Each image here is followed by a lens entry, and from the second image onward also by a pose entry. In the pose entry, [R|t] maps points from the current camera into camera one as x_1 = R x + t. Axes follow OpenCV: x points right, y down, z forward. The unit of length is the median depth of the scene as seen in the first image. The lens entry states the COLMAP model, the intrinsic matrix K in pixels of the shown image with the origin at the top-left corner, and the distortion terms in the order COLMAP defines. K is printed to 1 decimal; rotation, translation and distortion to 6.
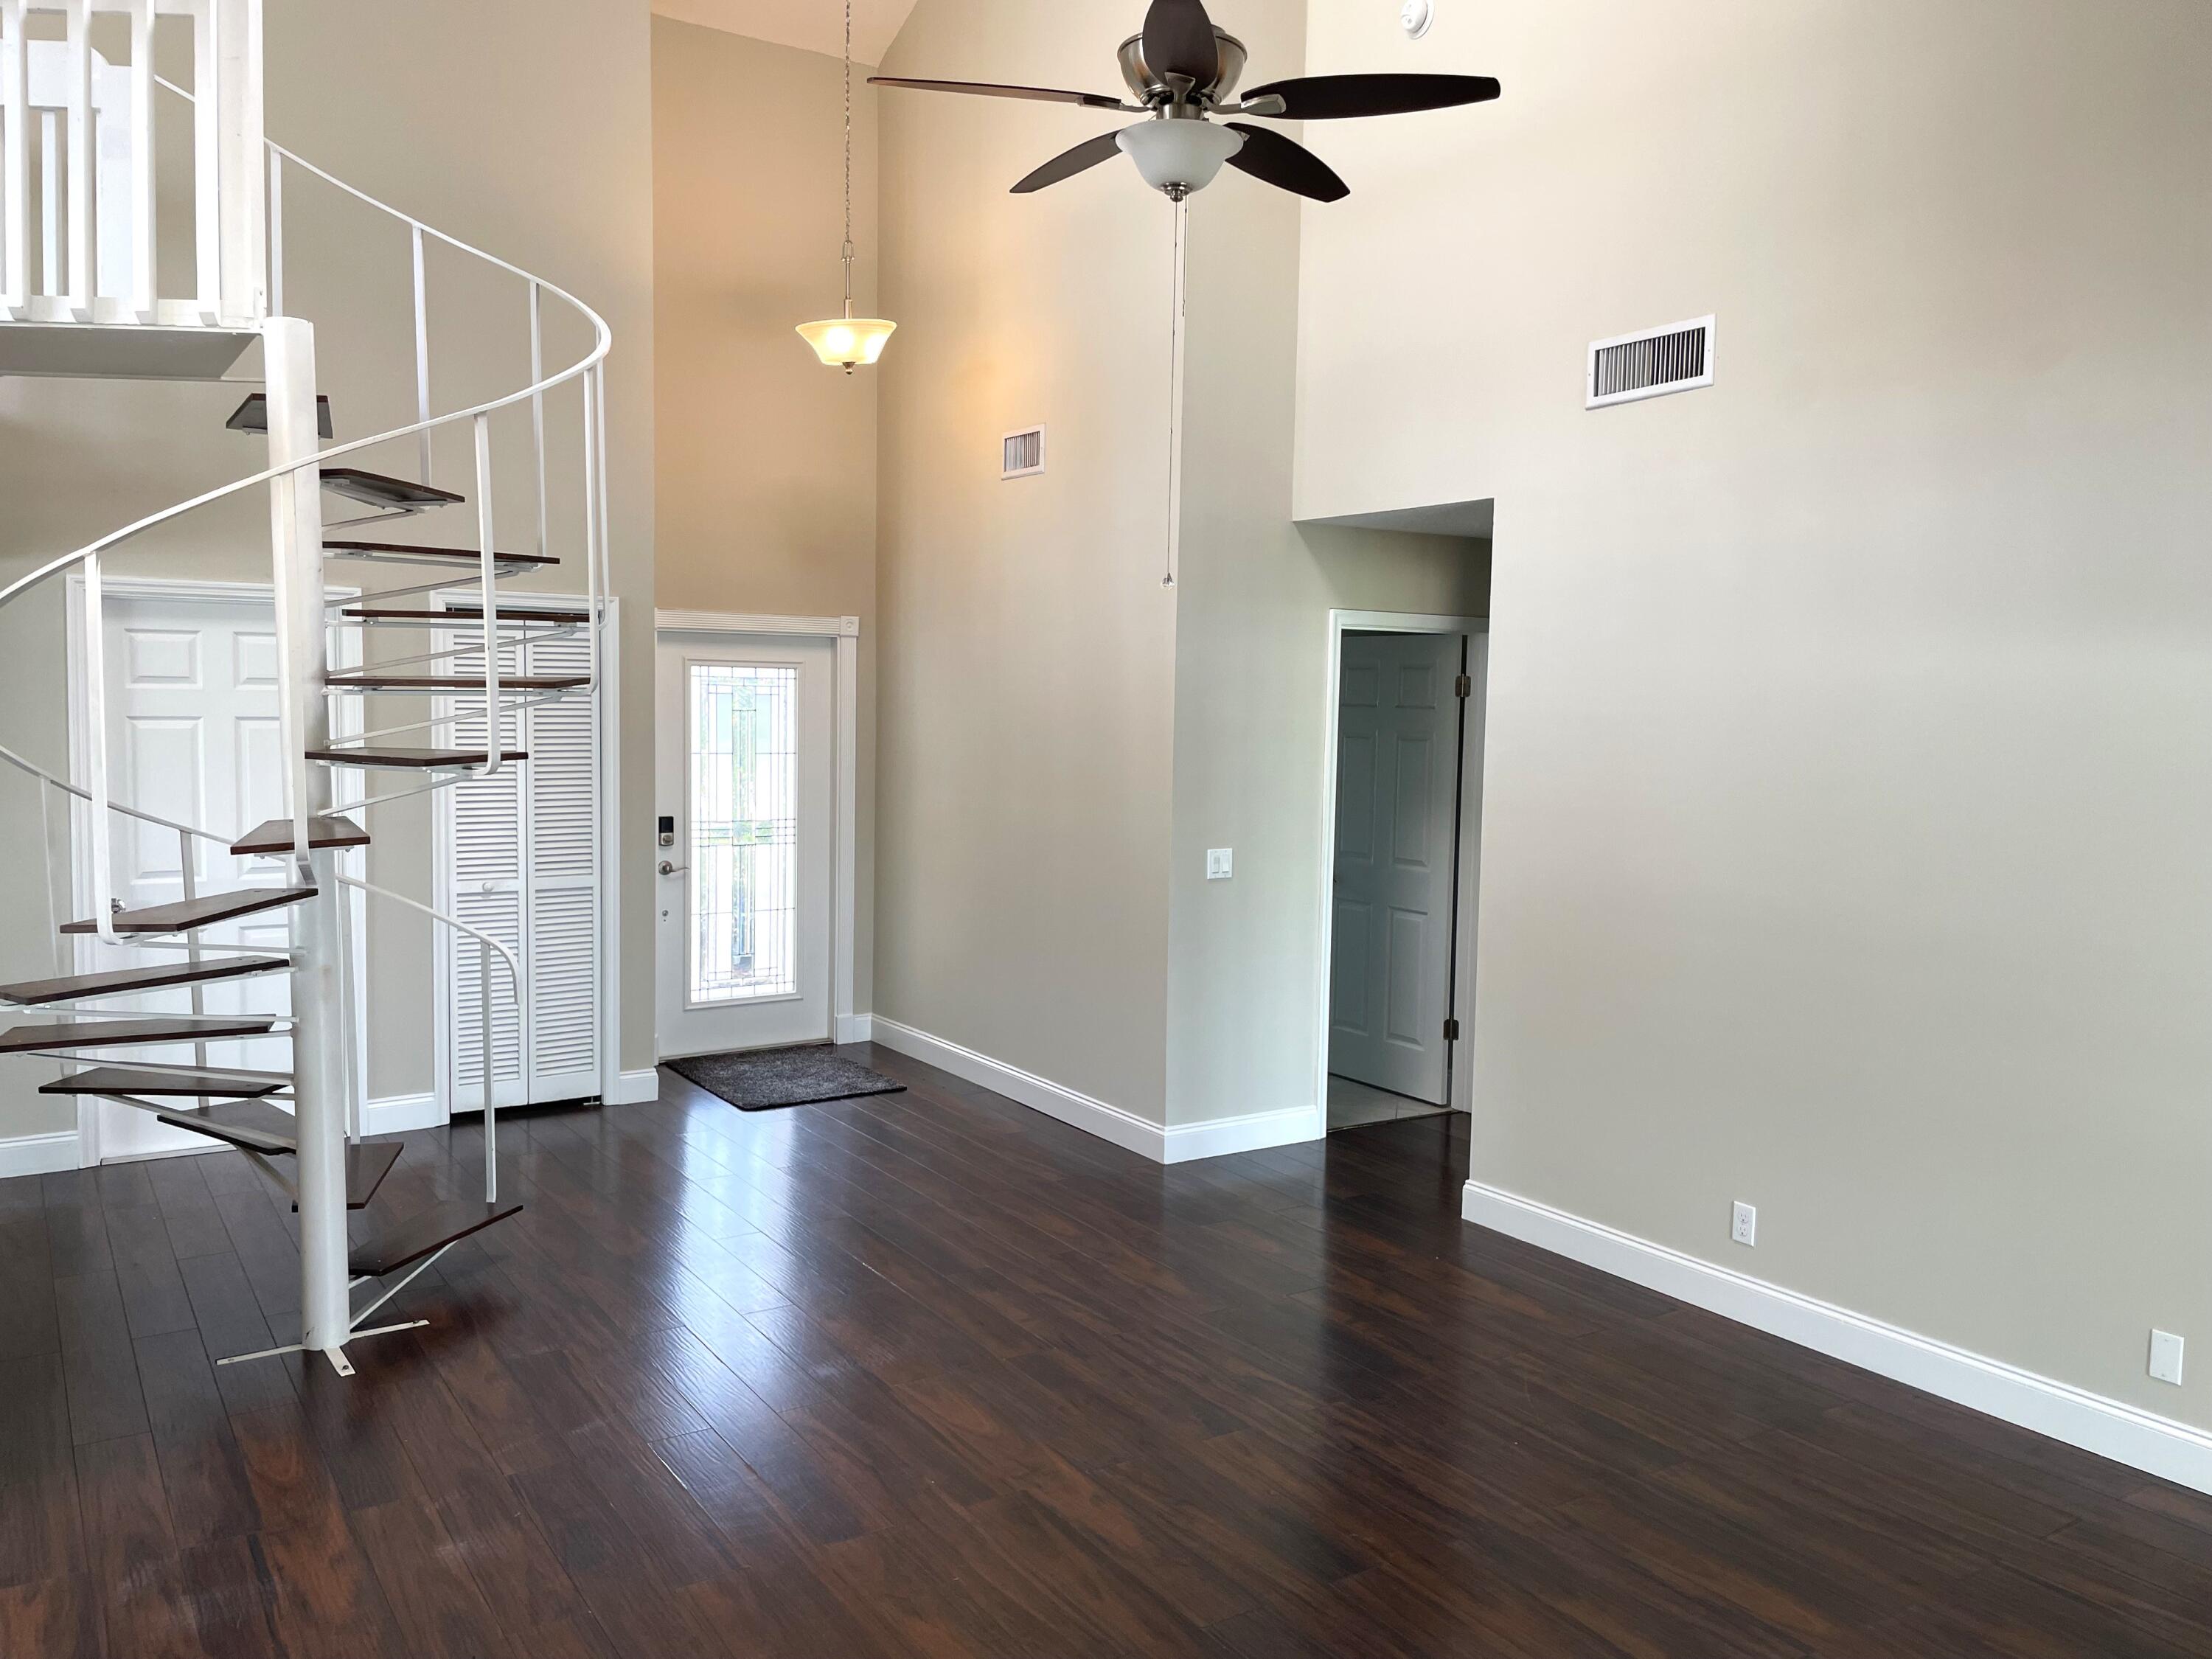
lens RADIAL K [[1678.5, 0, 1106.0], [0, 1678.5, 829.5], [0, 0, 1]] dist [0.015283, -0.001462]
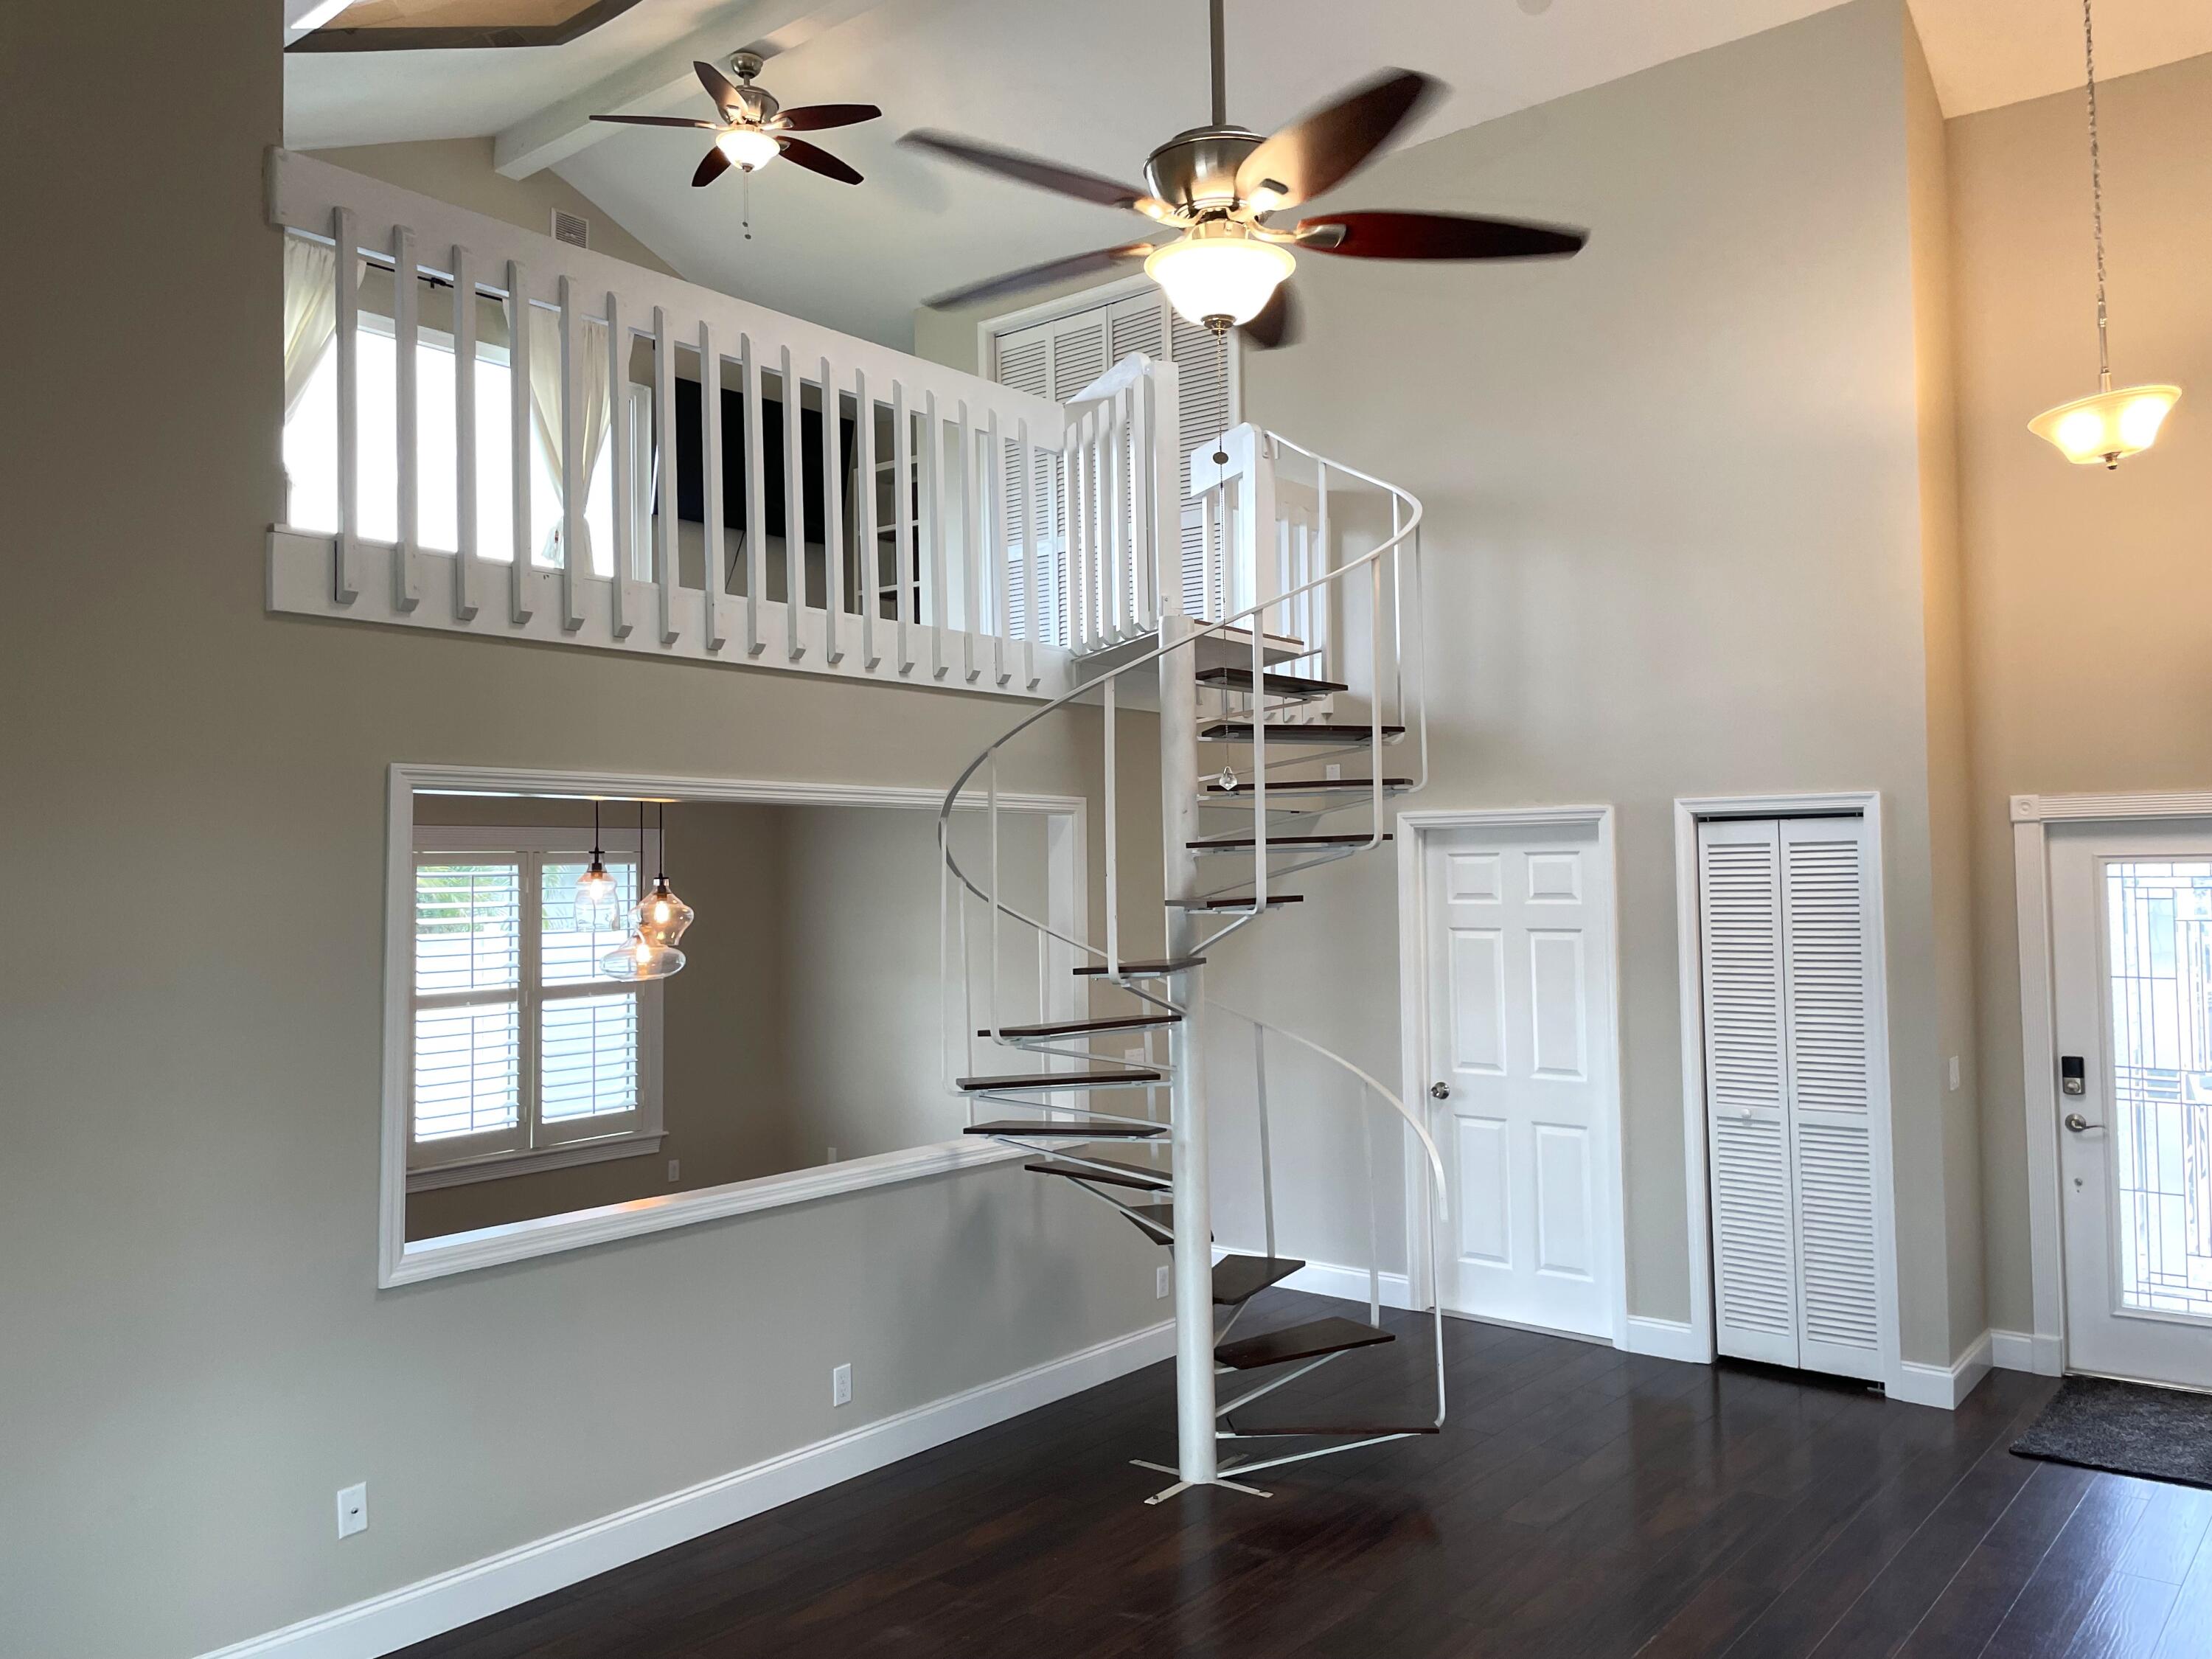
lens RADIAL K [[1678.5, 0, 1106.0], [0, 1678.5, 829.5], [0, 0, 1]] dist [0.015283, -0.001462]
pose [[0.285097, -0.047428, -0.957325, 0.423612], [-0.063061, 0.995683, -0.068108, -0.035750], [0.956422, 0.079788, 0.280875, 0.386844]]
